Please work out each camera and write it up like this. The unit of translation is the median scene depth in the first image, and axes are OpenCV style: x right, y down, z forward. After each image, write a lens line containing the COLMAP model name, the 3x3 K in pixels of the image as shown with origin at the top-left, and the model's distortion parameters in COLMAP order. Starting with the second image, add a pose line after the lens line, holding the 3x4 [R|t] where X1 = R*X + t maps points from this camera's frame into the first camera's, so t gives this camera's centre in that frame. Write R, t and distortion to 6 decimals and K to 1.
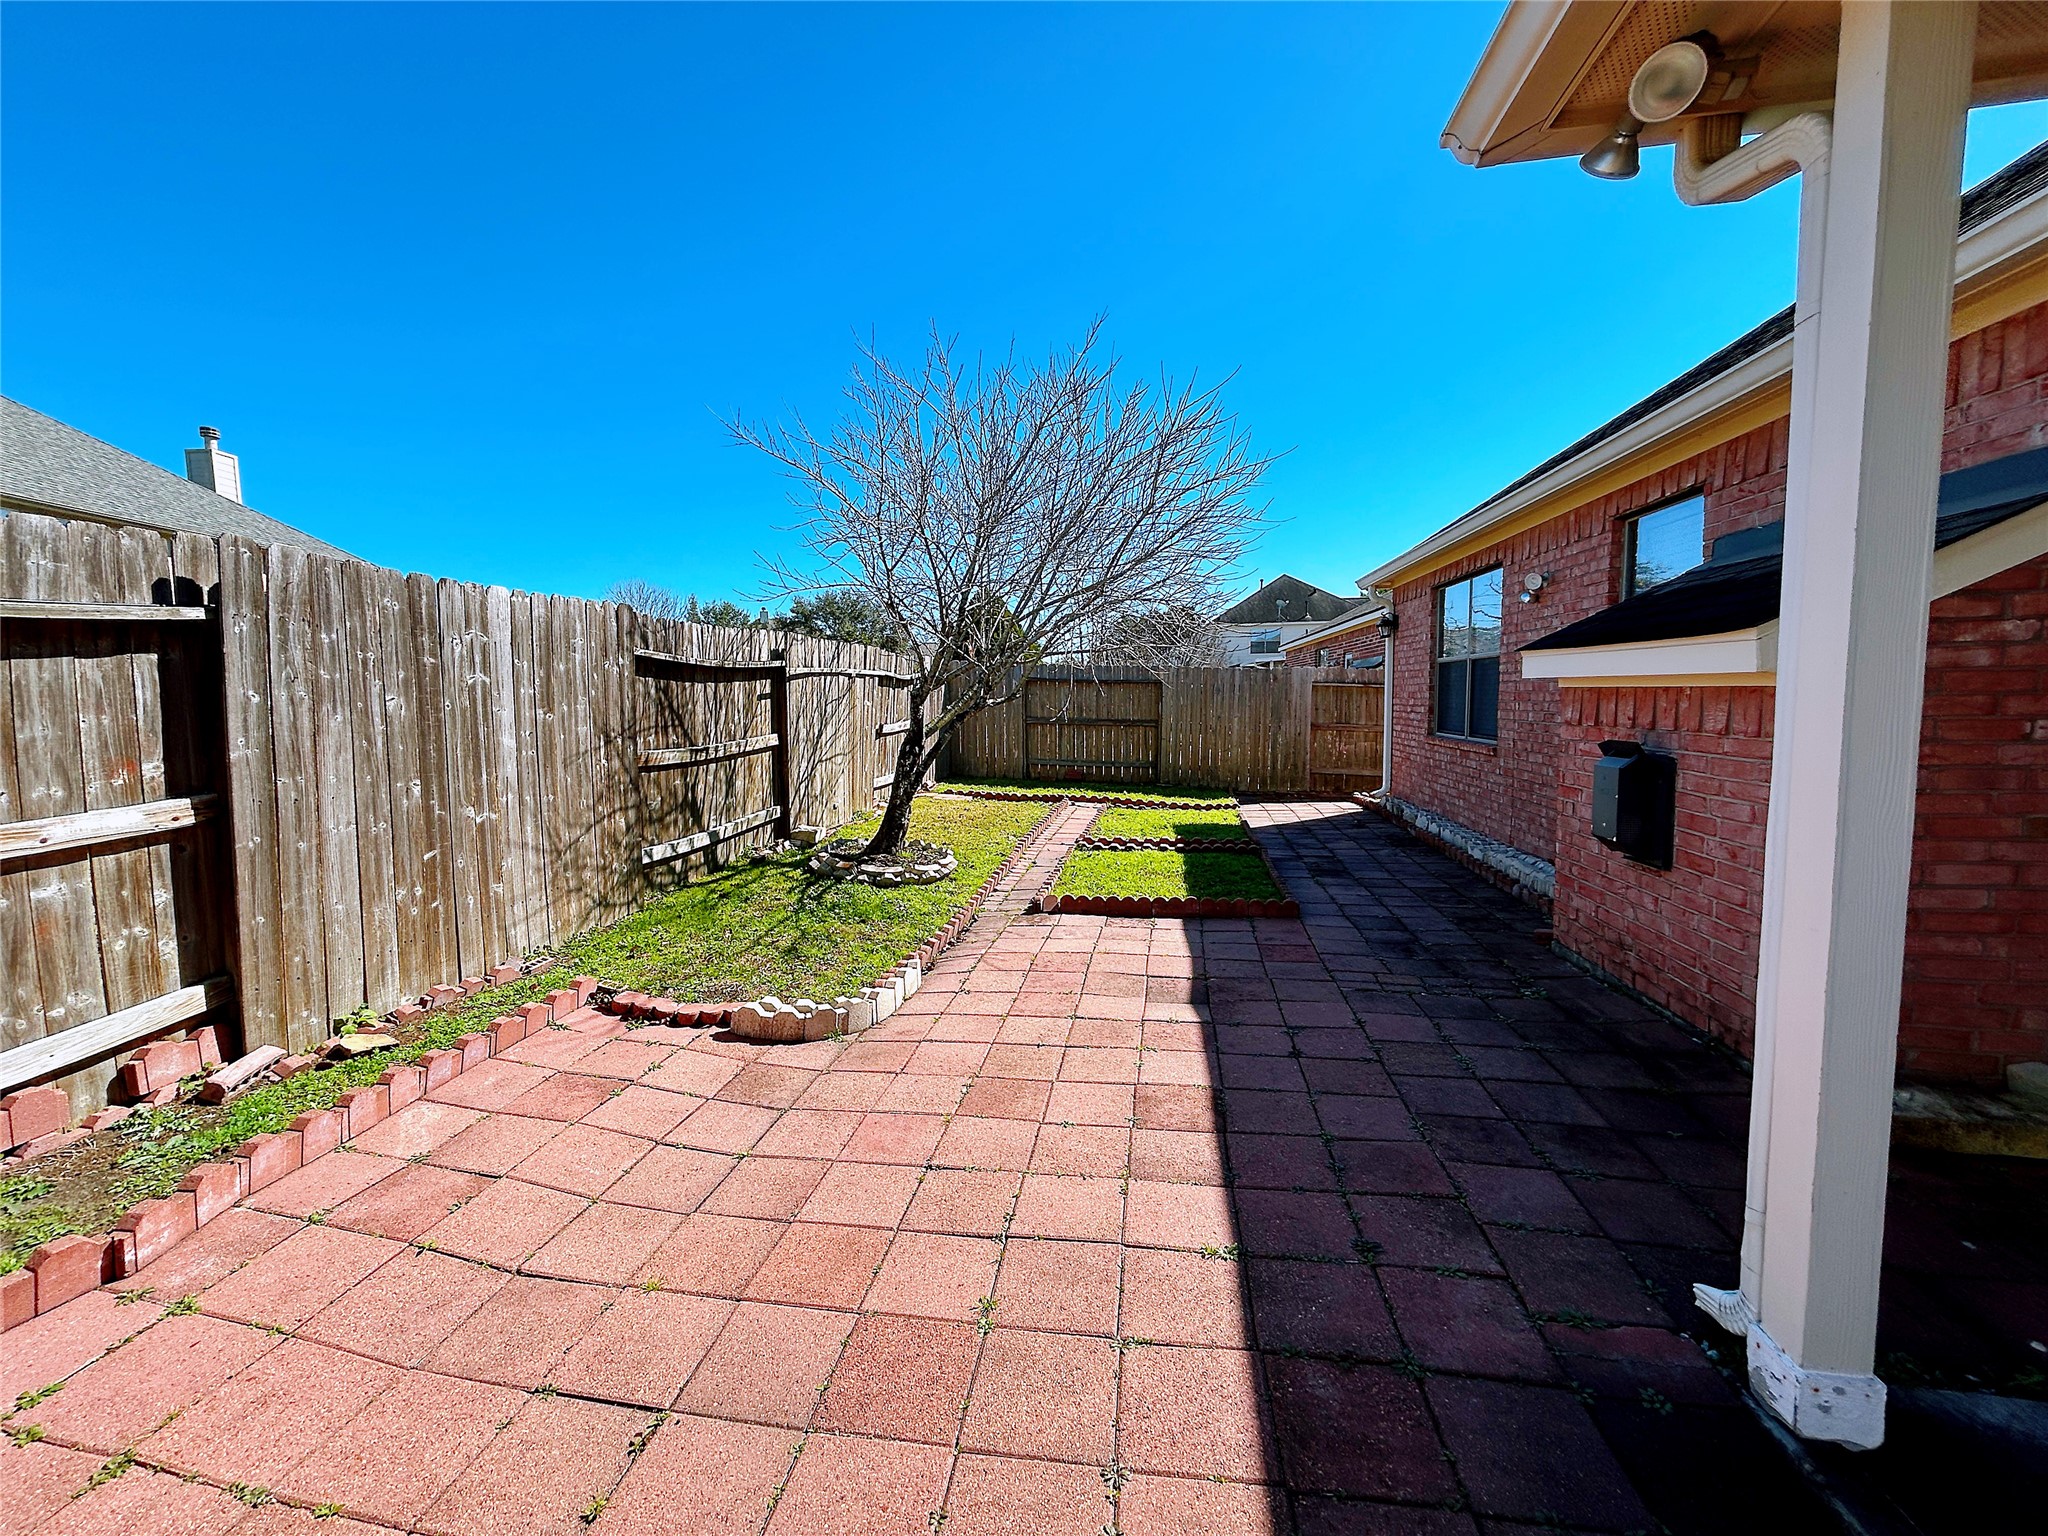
lens RADIAL K [[823.2, 0, 1011.6], [0, 823.2, 769.5], [0, 0, 1]] dist [-0.003503, 0.001264]
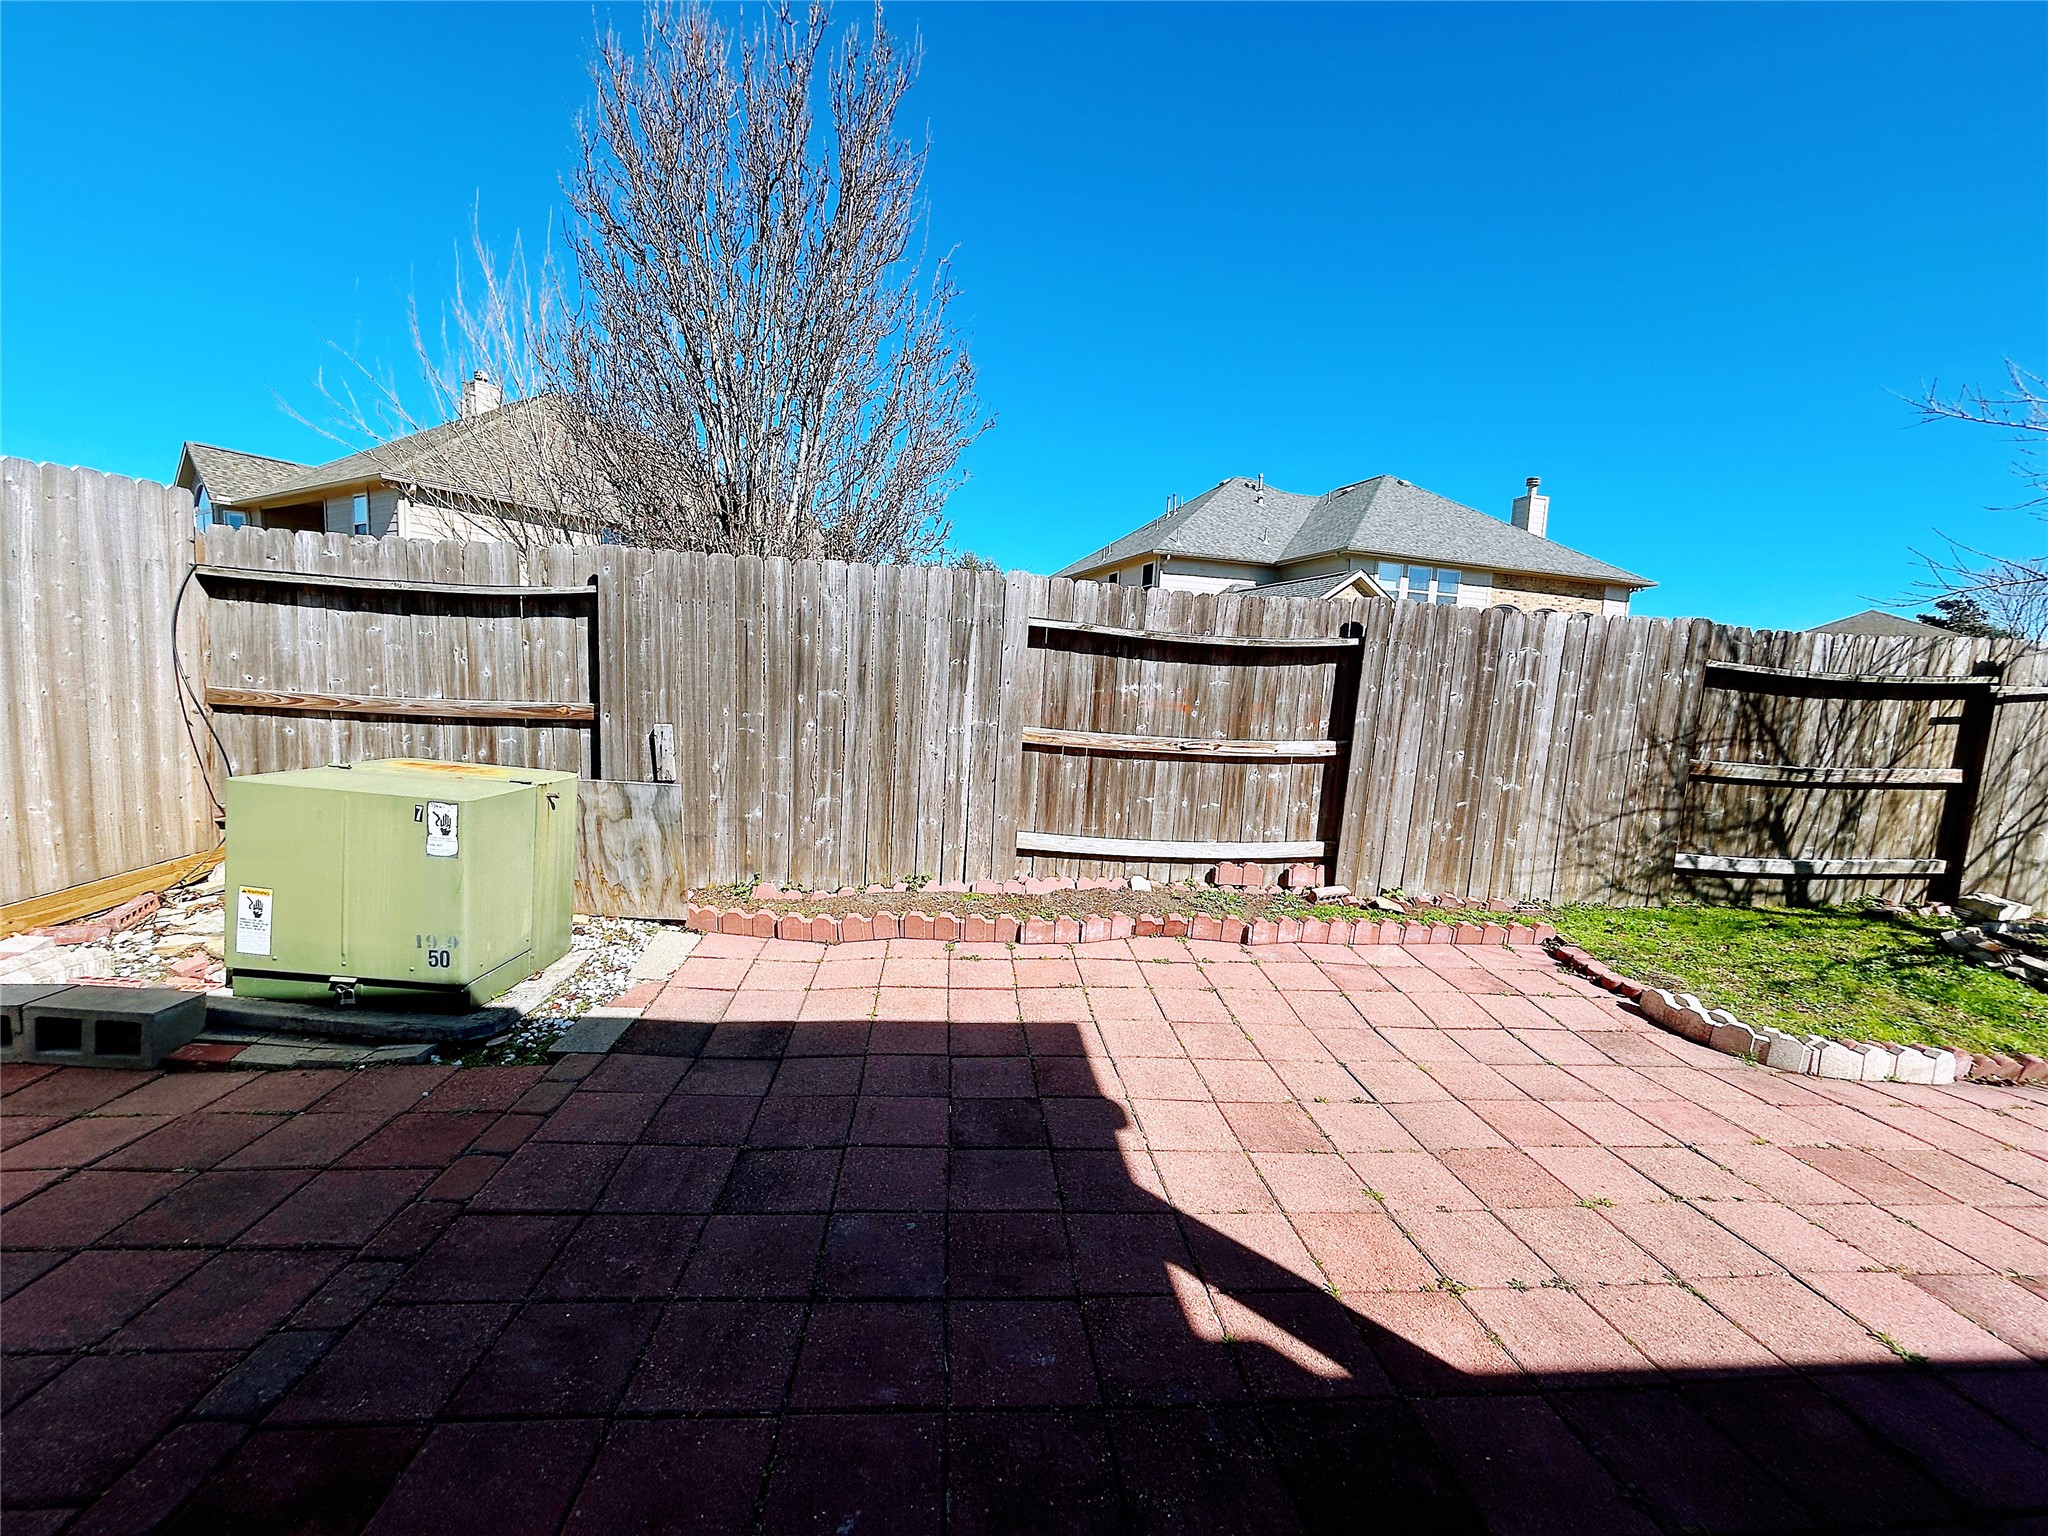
lens RADIAL K [[823.2, 0, 1024.9], [0, 823.2, 771.3], [0, 0, 1]] dist [-0.003503, 0.001264]
pose [[0.254777, 0.135245, -0.957495, 0.456913], [-0.140672, 0.984822, 0.101674, 0.008548], [0.956713, 0.108788, 0.269935, -0.124468]]
